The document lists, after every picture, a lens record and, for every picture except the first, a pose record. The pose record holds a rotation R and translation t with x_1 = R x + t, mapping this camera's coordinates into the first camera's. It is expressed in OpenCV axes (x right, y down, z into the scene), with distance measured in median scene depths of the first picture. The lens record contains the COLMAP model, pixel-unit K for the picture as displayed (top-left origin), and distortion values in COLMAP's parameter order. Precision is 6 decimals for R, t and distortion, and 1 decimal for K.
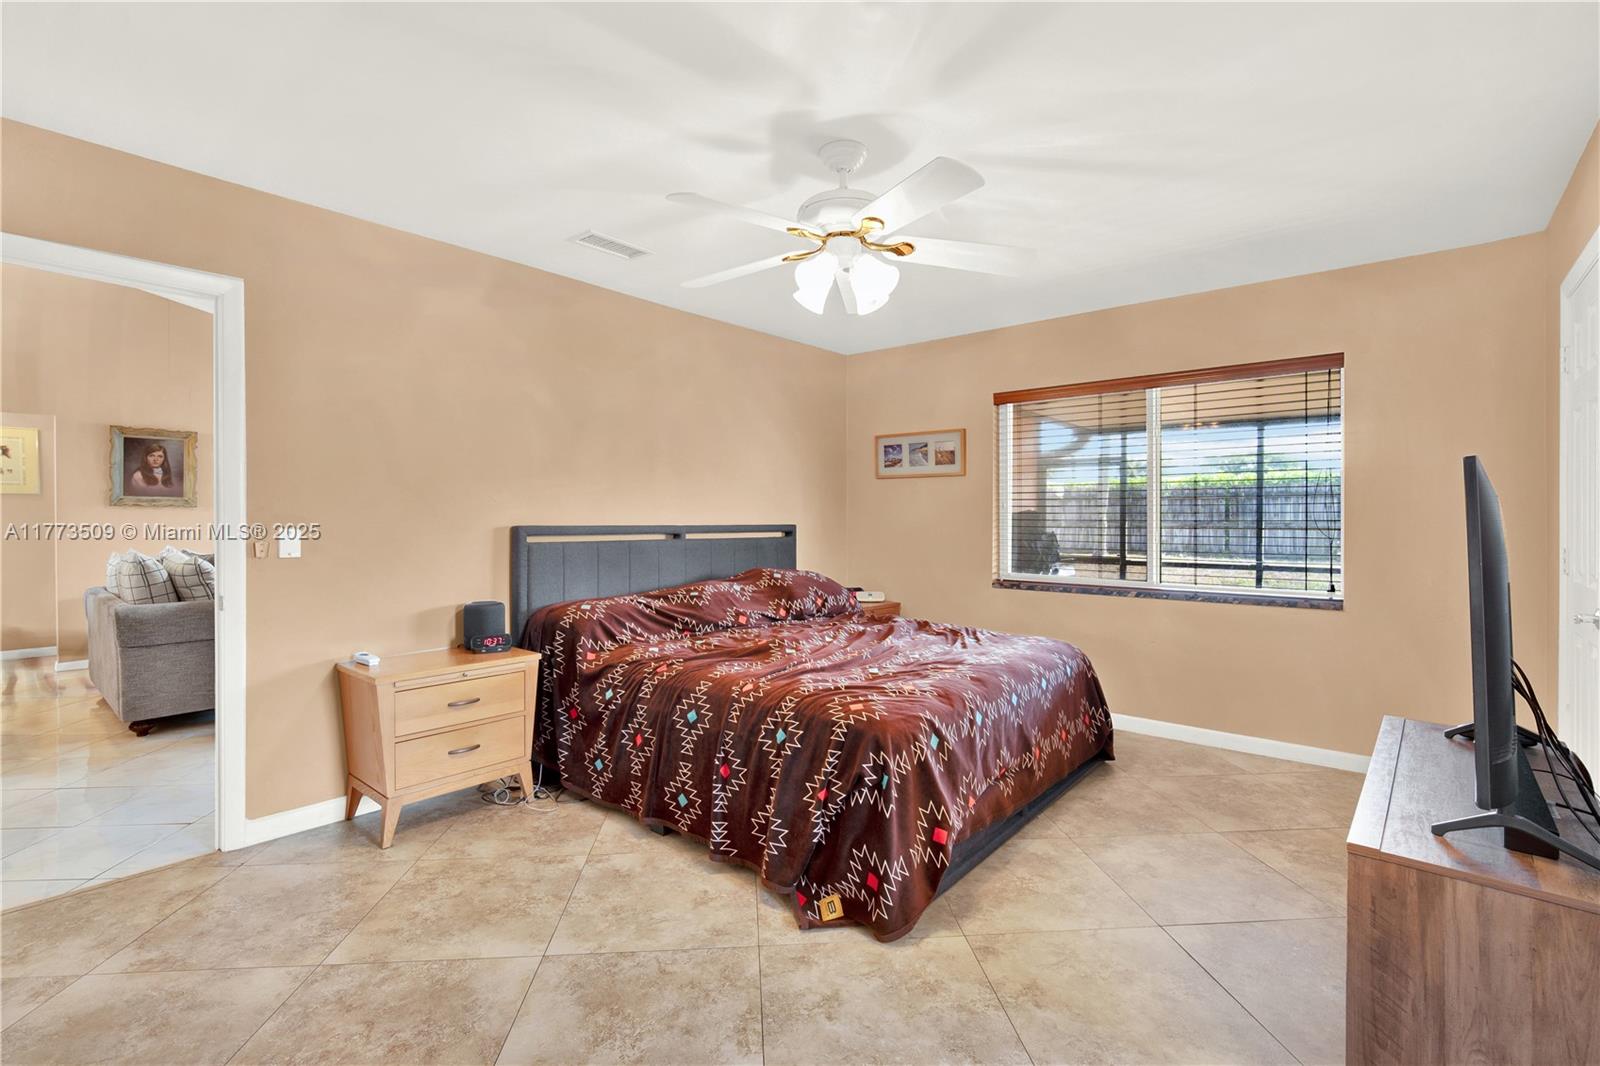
lens RADIAL K [[727.7, 0, 792.8], [0, 727.7, 517.7], [0, 0, 1]] dist [-0.007636, 0.000354]
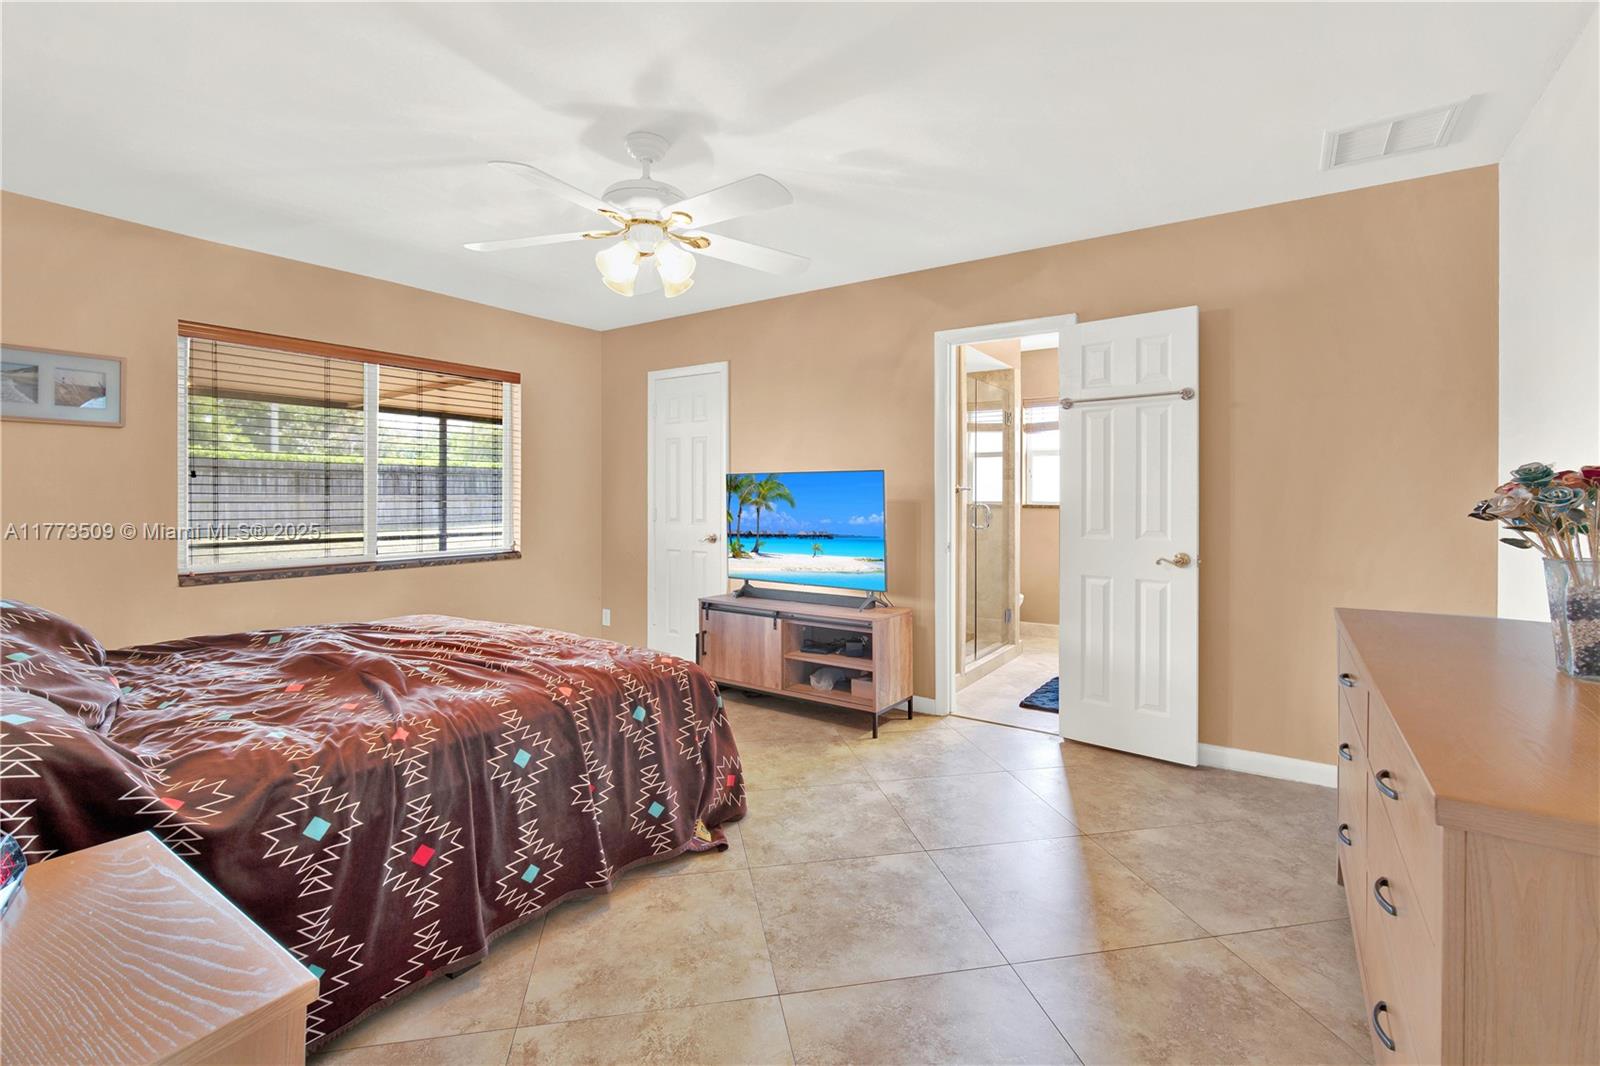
lens RADIAL K [[727.7, 0, 814.2], [0, 727.7, 498.1], [0, 0, 1]] dist [-0.007636, 0.000354]
pose [[-0.137310, -0.003993, 0.990520, -0.903240], [-0.000128, 0.999992, 0.004014, 0.007222], [-0.990528, 0.000424, -0.137309, 0.808424]]
